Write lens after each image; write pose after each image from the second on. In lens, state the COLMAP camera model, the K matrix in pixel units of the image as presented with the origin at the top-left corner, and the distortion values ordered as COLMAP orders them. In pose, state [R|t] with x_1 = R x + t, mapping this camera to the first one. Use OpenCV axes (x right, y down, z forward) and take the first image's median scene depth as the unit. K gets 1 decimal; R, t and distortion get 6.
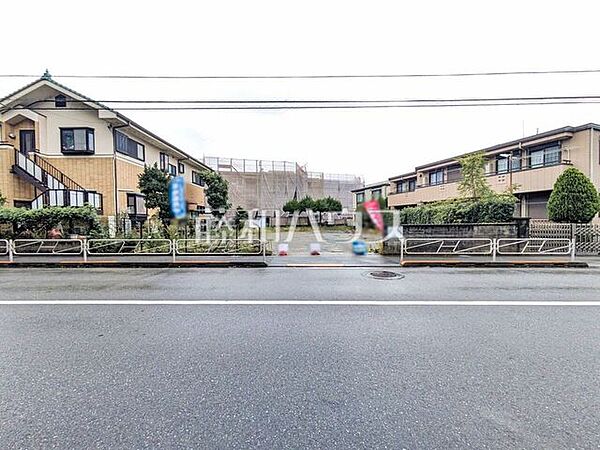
lens RADIAL K [[235.6, 0, 298.8], [0, 235.6, 225.1], [0, 0, 1]] dist [0.001176, 0.000351]
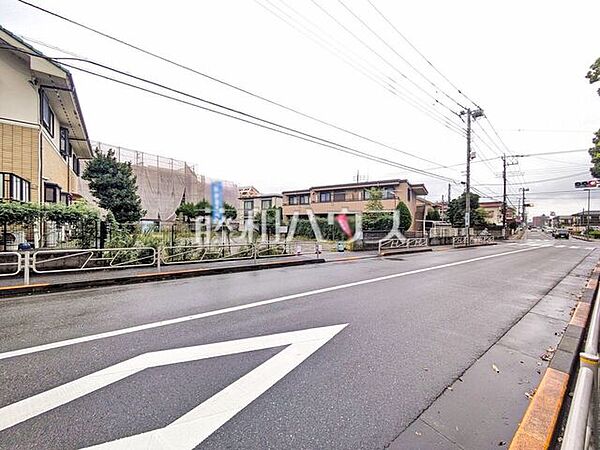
lens RADIAL K [[235.6, 0, 298.8], [0, 235.6, 225.1], [0, 0, 1]] dist [0.001176, 0.000351]
pose [[0.788288, 0.019816, 0.614988, -0.543248], [-0.006279, 0.999688, -0.024164, -0.000454], [-0.615275, 0.015187, 0.788167, 0.012682]]
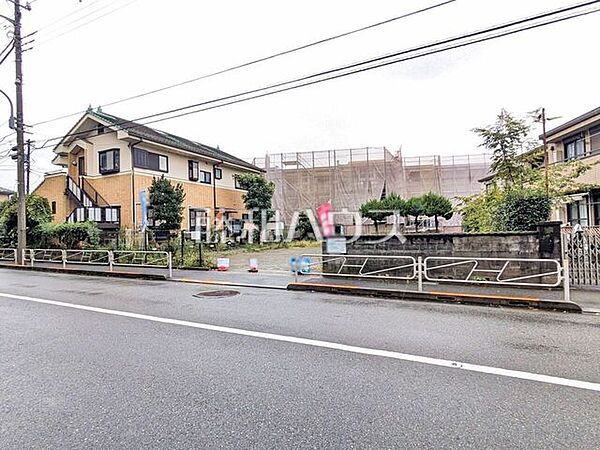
lens RADIAL K [[330.2, 0, 300.0], [0, 330.2, 225.0], [0, 0, 1]] dist [-0.002507, -0.000120]
pose [[0.895275, -0.020655, -0.445035, 0.482439], [0.006610, 0.999431, -0.033089, -0.001122], [0.445465, 0.026682, 0.894901, 0.017744]]
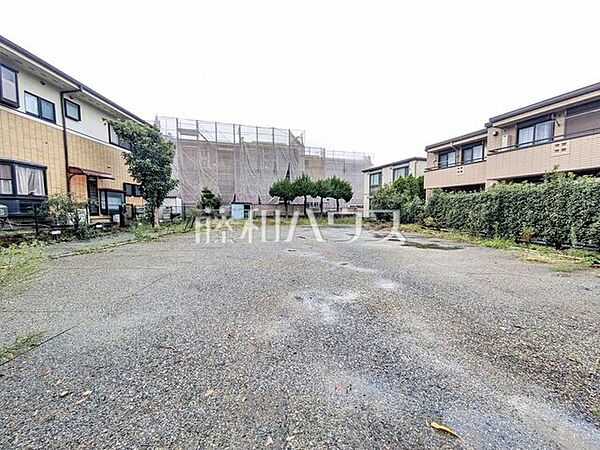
lens RADIAL K [[235.6, 0, 298.8], [0, 235.6, 225.1], [0, 0, 1]] dist [0.001176, 0.000351]
pose [[0.999906, 0.007789, 0.011261, 0.030938], [-0.008274, 0.999012, 0.043654, -0.006073], [-0.010910, -0.043743, 0.998983, 0.615812]]
